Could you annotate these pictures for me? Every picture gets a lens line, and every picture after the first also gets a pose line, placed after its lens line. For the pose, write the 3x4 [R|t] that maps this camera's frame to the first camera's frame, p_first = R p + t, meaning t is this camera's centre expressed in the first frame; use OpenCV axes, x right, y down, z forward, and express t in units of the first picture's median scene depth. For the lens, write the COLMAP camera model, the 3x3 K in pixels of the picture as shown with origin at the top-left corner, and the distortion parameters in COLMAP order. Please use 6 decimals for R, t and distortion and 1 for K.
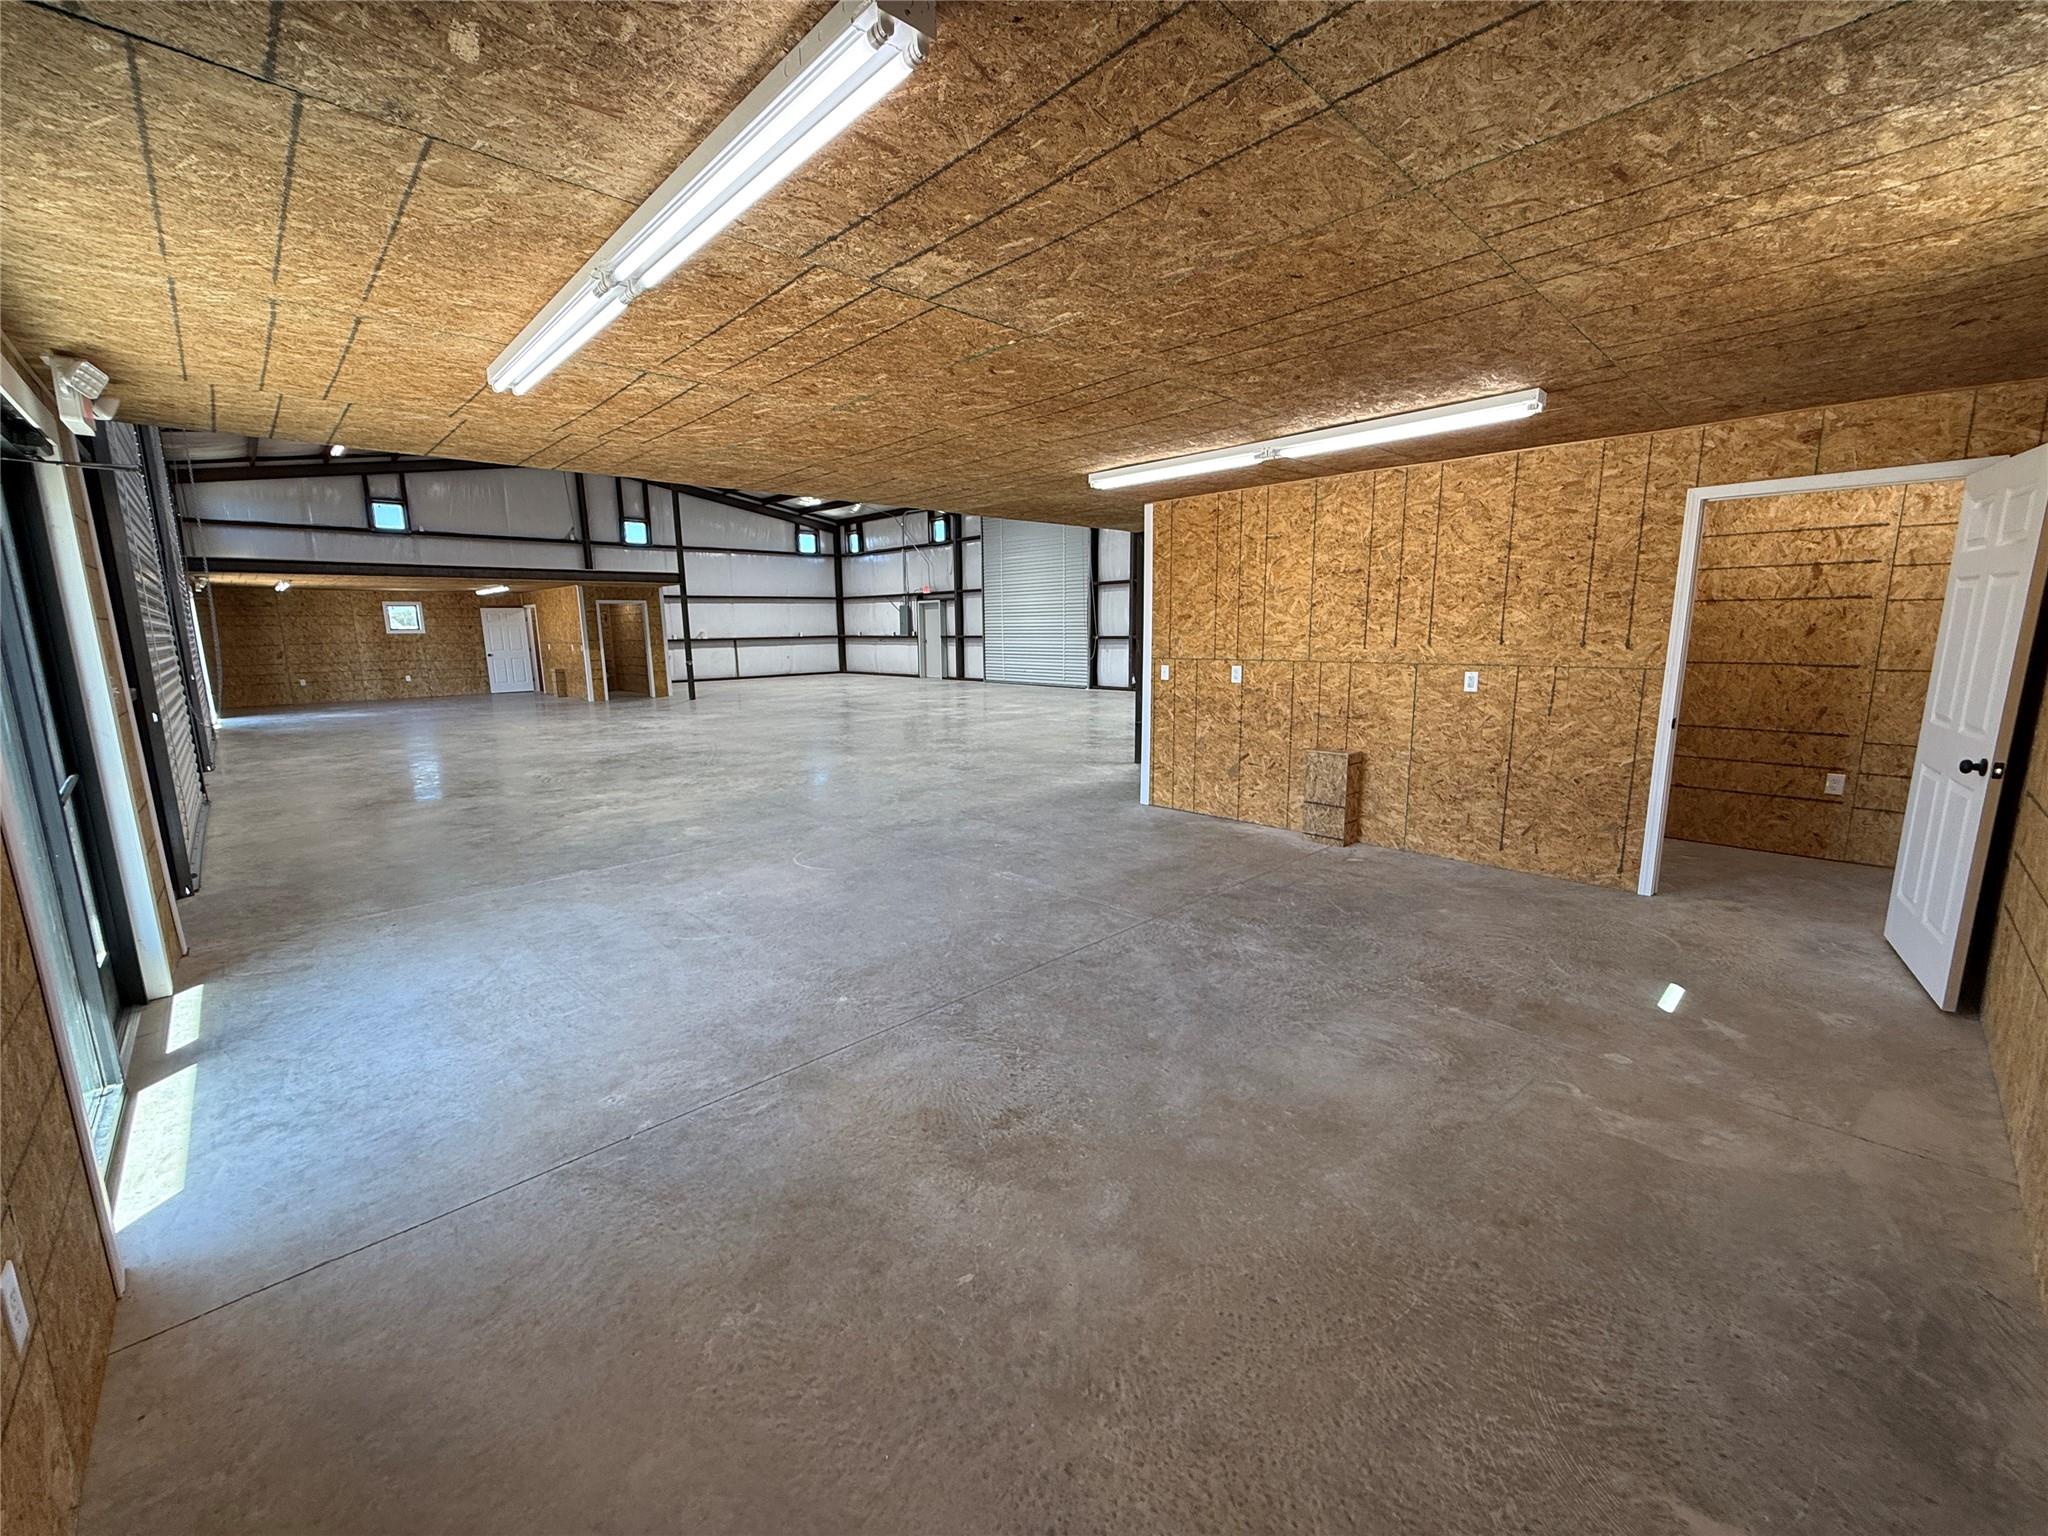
lens RADIAL K [[817.2, 0, 1025.0], [0, 817.2, 774.2], [0, 0, 1]] dist [0.003811, -0.001017]
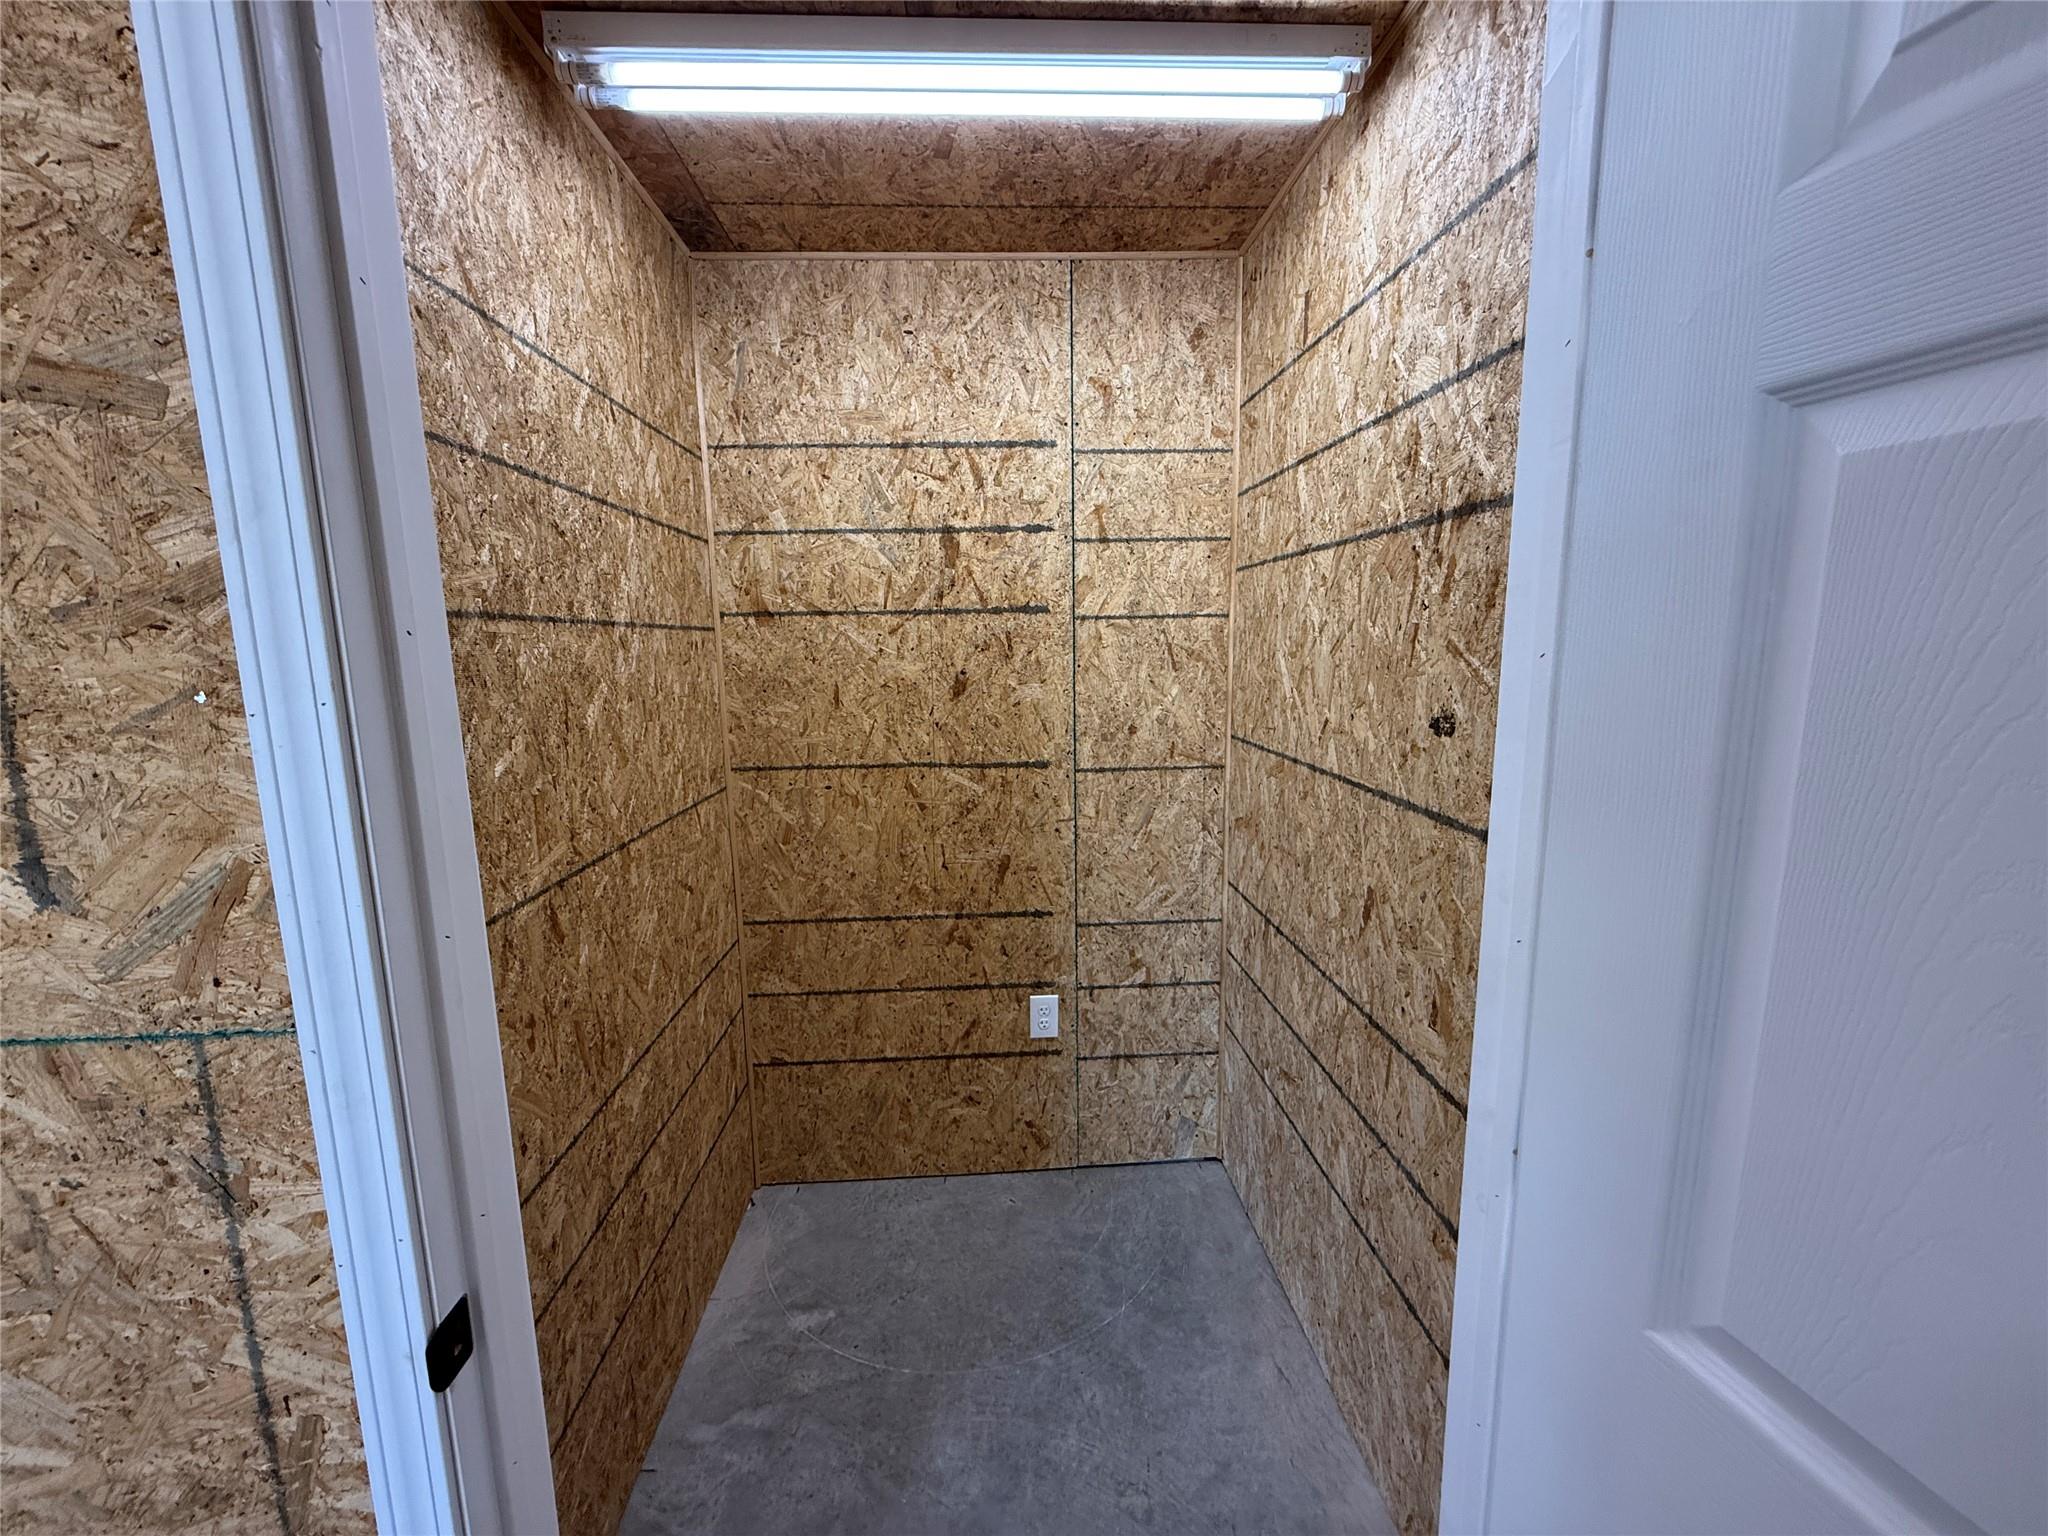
lens RADIAL K [[817.2, 0, 1013.1], [0, 817.2, 764.1], [0, 0, 1]] dist [0.003811, -0.001017]
pose [[0.662975, -0.106266, 0.741061, 0.675273], [0.142030, 0.989751, 0.014863, -0.141152], [-0.735045, 0.095400, 0.671273, 0.715833]]
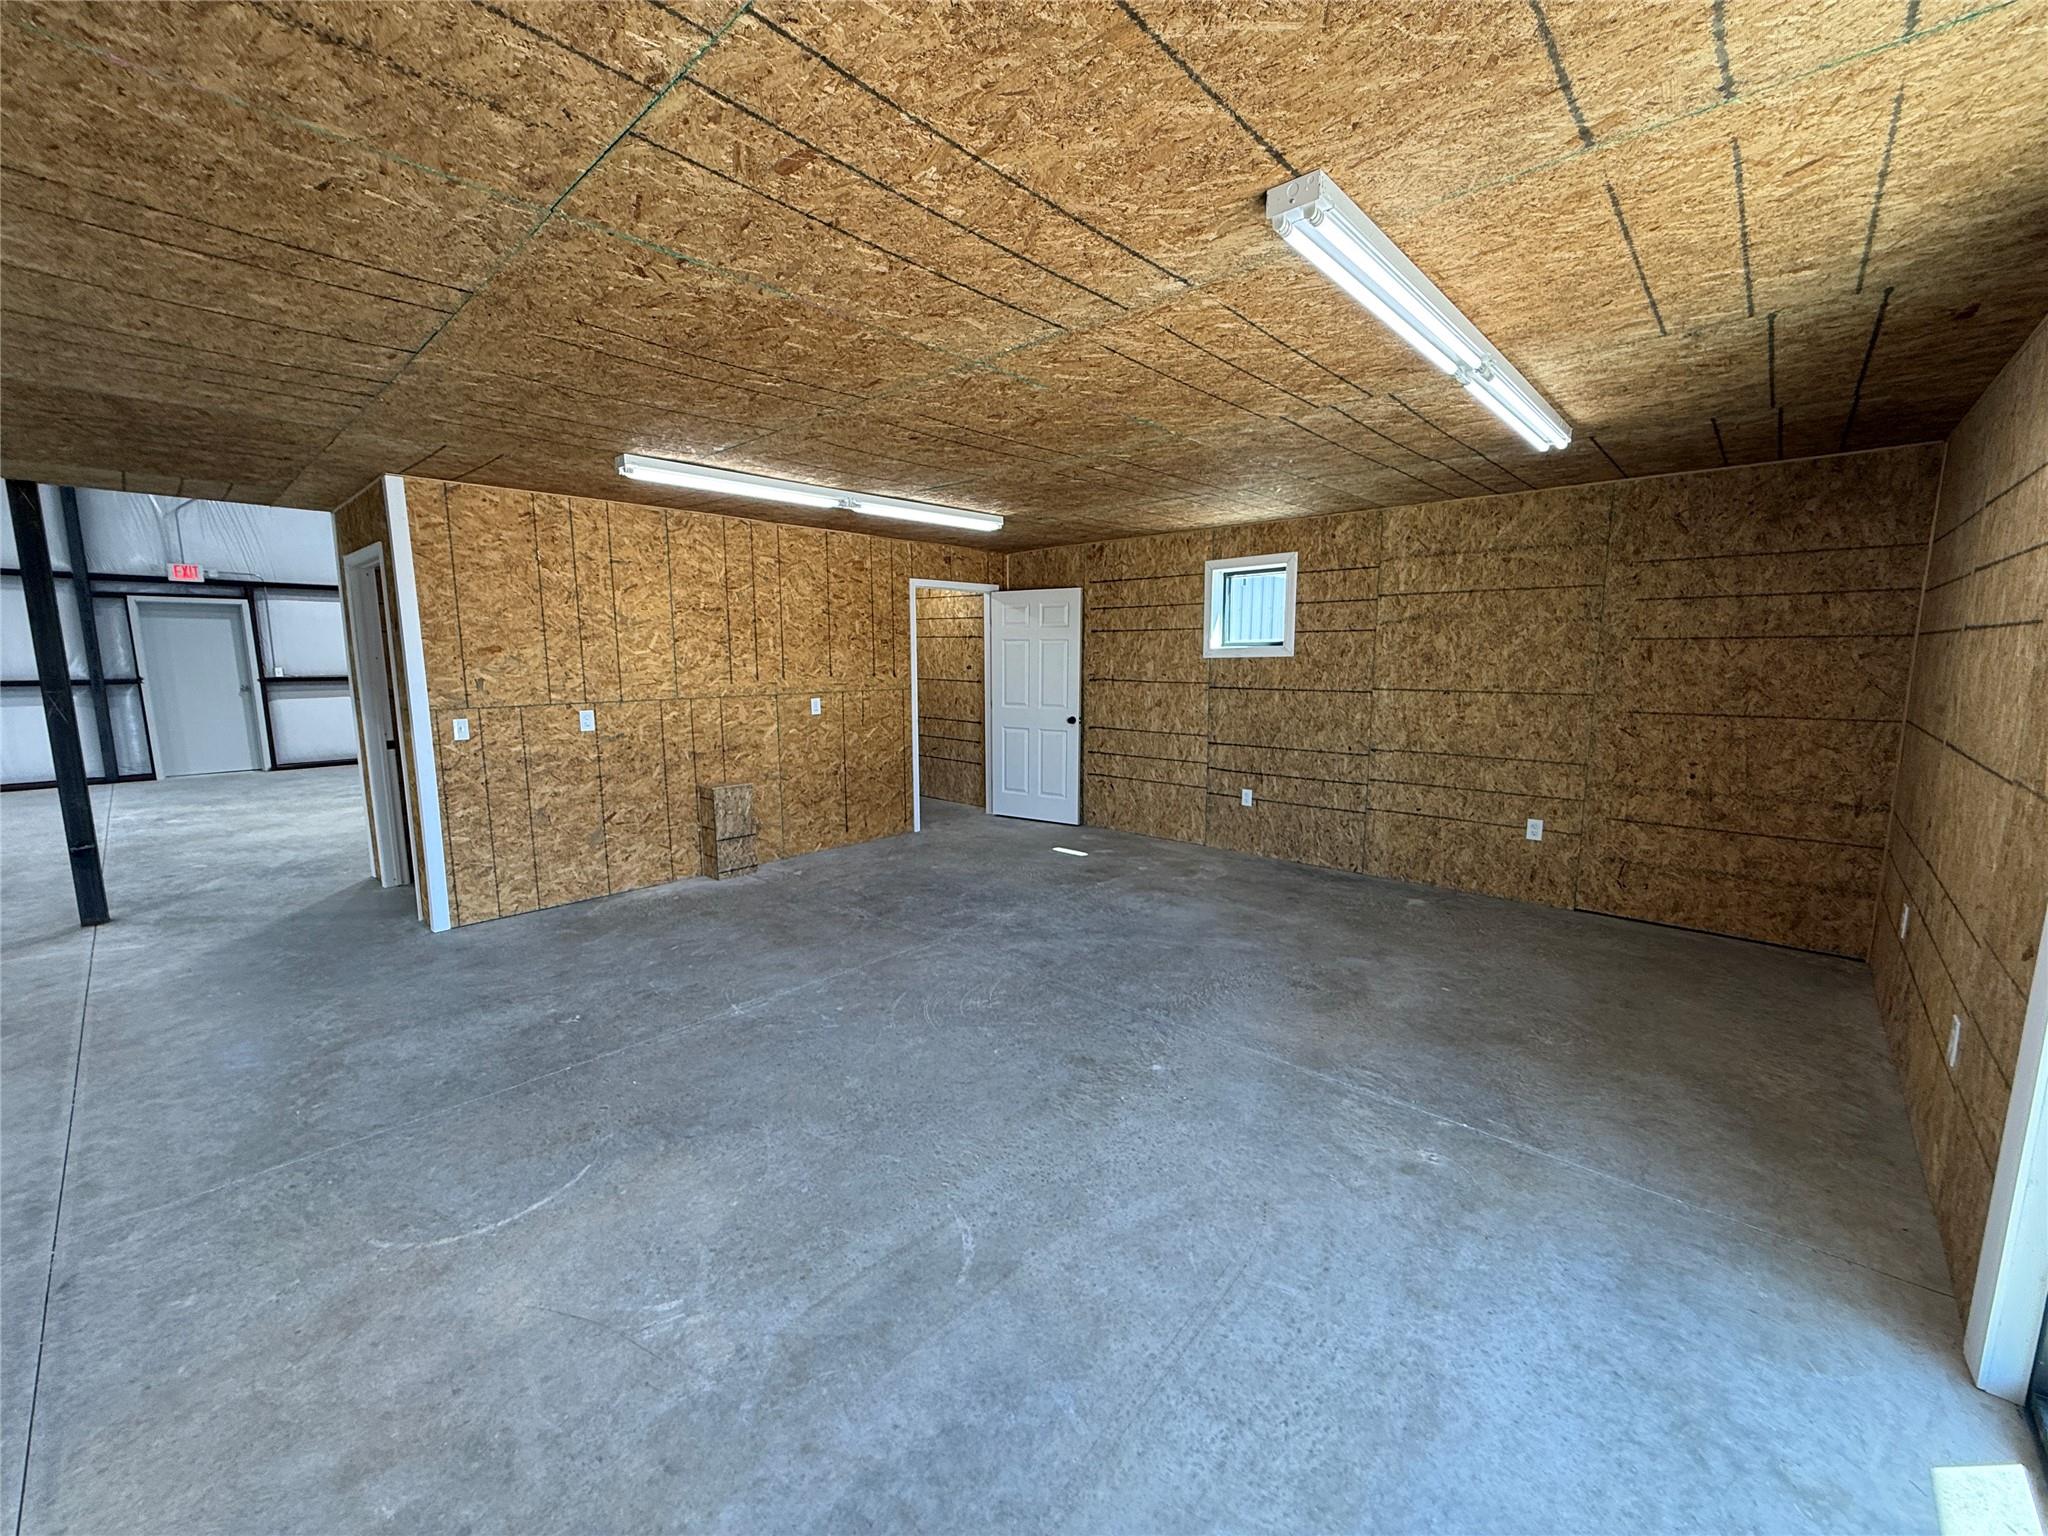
lens RADIAL K [[817.2, 0, 1023.5], [0, 817.2, 777.5], [0, 0, 1]] dist [0.003811, -0.001017]
pose [[-0.063931, -0.135157, 0.988759, -0.736974], [0.181862, 0.972618, 0.144710, -0.133841], [-0.981244, 0.189069, -0.037601, 0.776270]]
